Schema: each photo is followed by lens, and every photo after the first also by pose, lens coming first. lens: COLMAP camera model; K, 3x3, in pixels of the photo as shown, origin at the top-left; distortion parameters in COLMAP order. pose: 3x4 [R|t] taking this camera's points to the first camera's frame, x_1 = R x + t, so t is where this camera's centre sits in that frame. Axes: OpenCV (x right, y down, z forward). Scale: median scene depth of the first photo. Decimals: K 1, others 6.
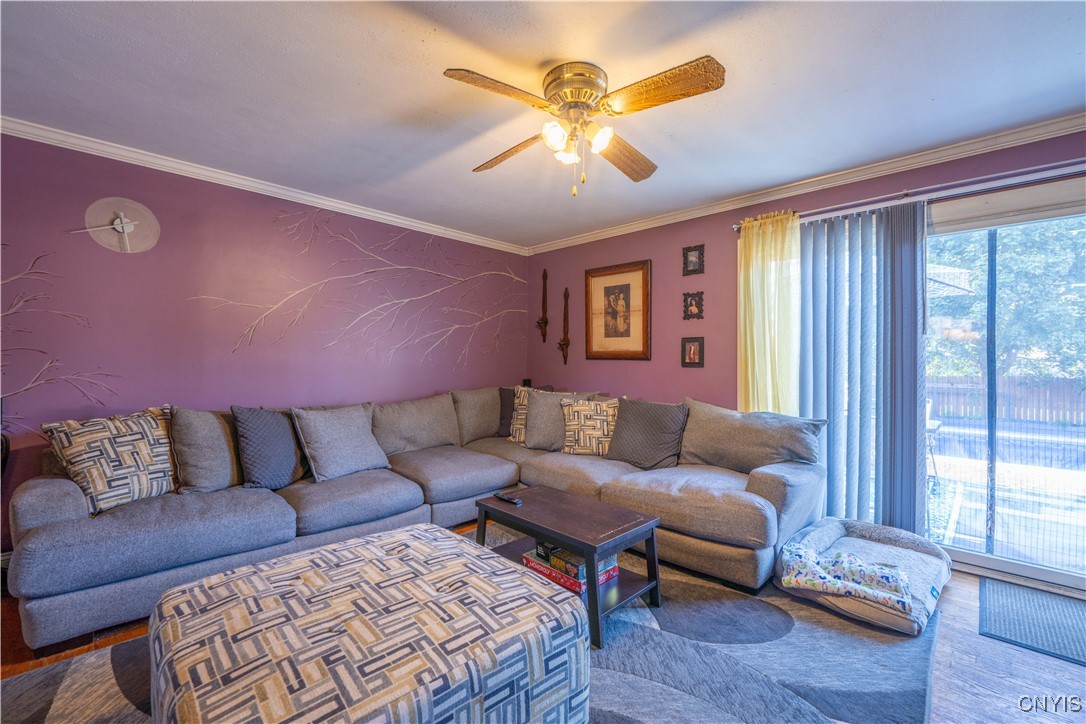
lens RADIAL K [[453.6, 0, 525.3], [0, 453.6, 357.4], [0, 0, 1]] dist [-0.007215, -0.002340]
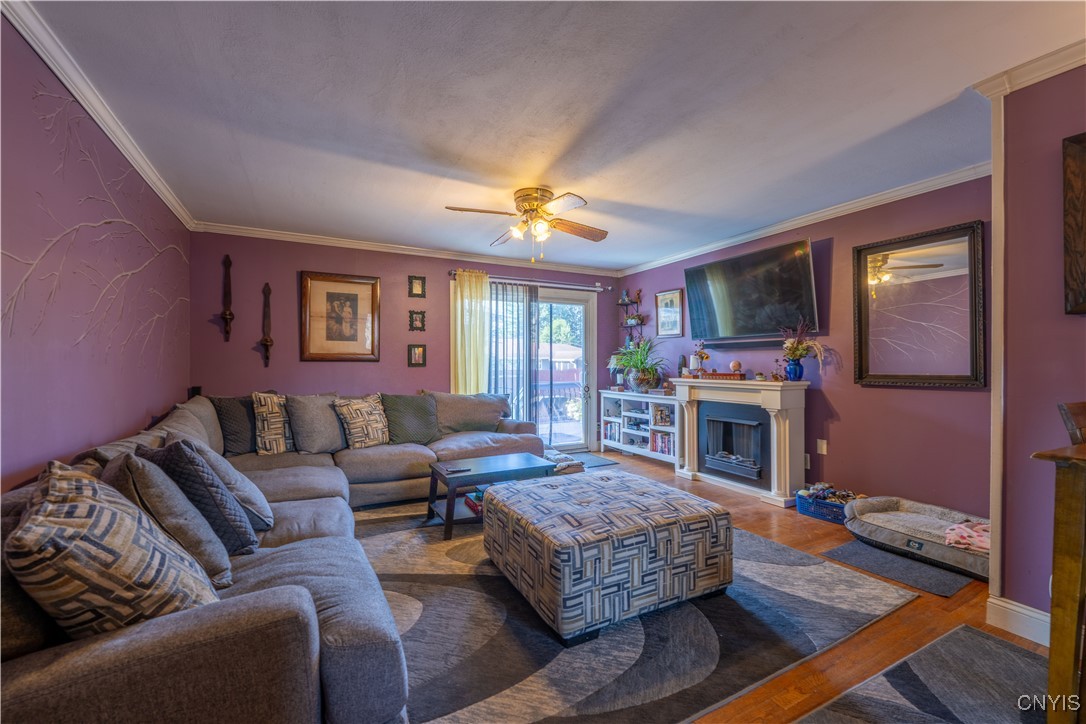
lens RADIAL K [[453.6, 0, 535.7], [0, 453.6, 362.1], [0, 0, 1]] dist [-0.007215, -0.002340]
pose [[0.290091, -0.007149, 0.956972, -0.800179], [-0.002640, 0.999962, 0.008270, -0.004433], [-0.956996, -0.004926, 0.290061, 0.275232]]
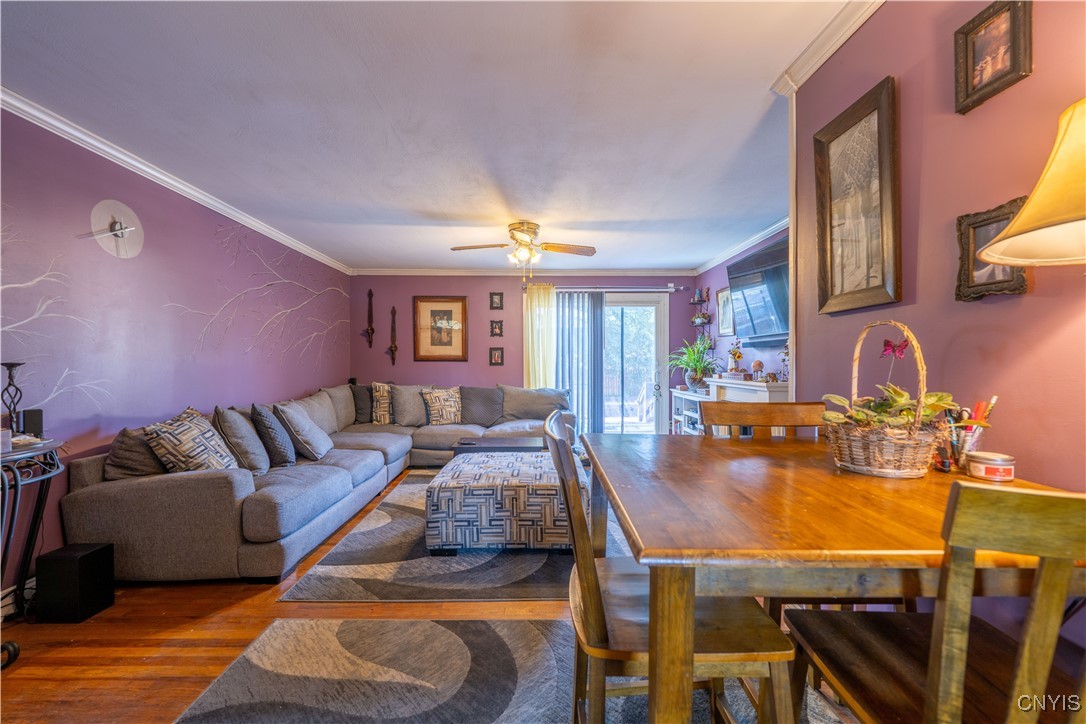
lens RADIAL K [[453.6, 0, 528.9], [0, 453.6, 362.8], [0, 0, 1]] dist [-0.007215, -0.002340]
pose [[0.701371, -0.011715, 0.712700, -0.726316], [0.003154, 0.999906, 0.013332, -0.009918], [-0.712789, -0.007103, 0.701343, -0.249014]]
